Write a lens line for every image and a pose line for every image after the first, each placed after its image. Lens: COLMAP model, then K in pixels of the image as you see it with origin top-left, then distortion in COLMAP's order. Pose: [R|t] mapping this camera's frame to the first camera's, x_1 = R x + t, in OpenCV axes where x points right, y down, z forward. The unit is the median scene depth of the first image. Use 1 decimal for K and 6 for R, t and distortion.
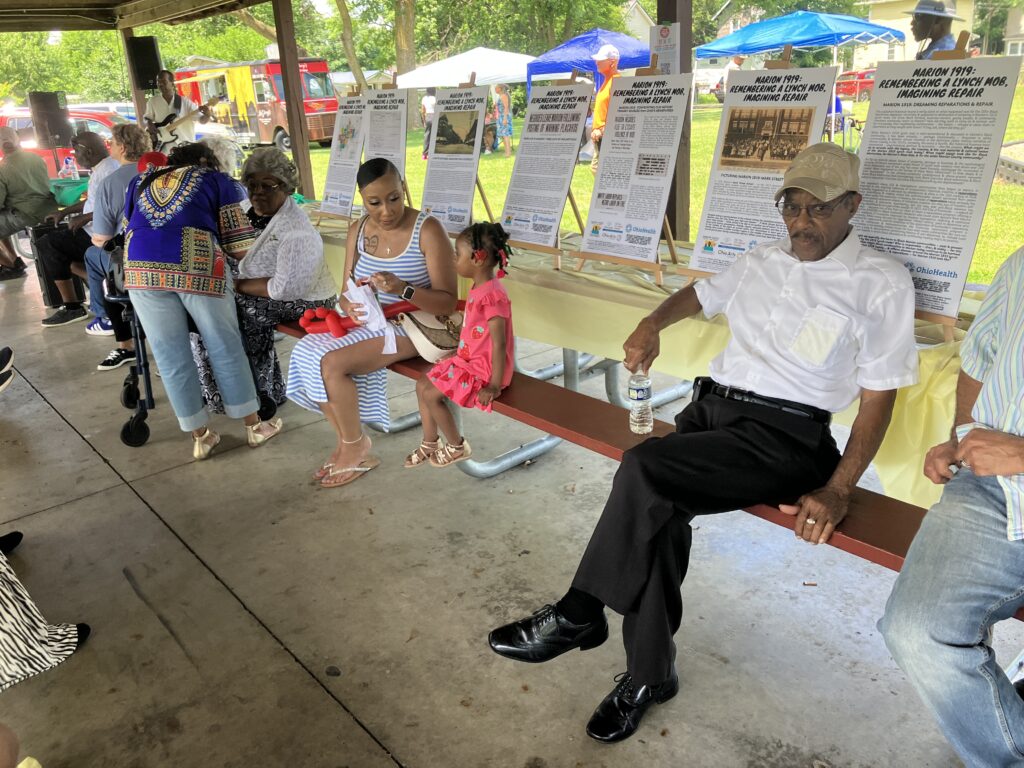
lens RADIAL K [[859.1, 0, 520.6], [0, 859.1, 380.1], [0, 0, 1]] dist [0.059530, -0.061790]
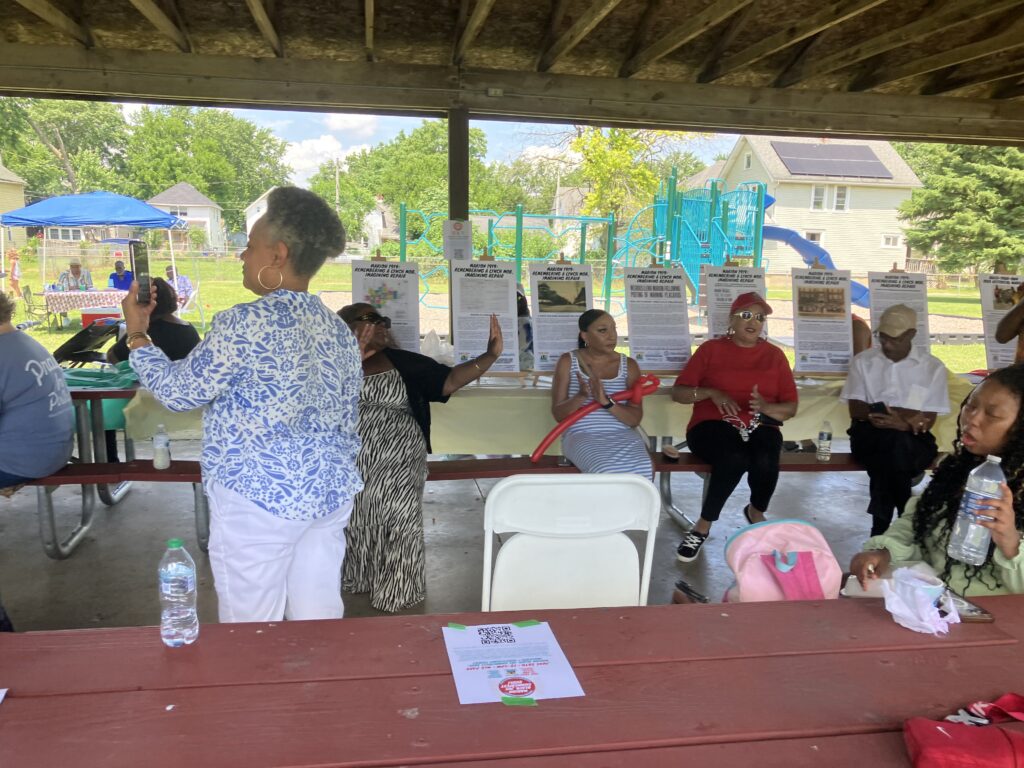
lens RADIAL K [[859.1, 0, 520.6], [0, 859.1, 380.1], [0, 0, 1]] dist [0.059530, -0.061790]
pose [[0.503223, -0.065250, 0.861690, -1.739343], [0.230568, 0.971135, -0.061113, -0.141645], [-0.832830, 0.229432, 0.503742, 0.607505]]
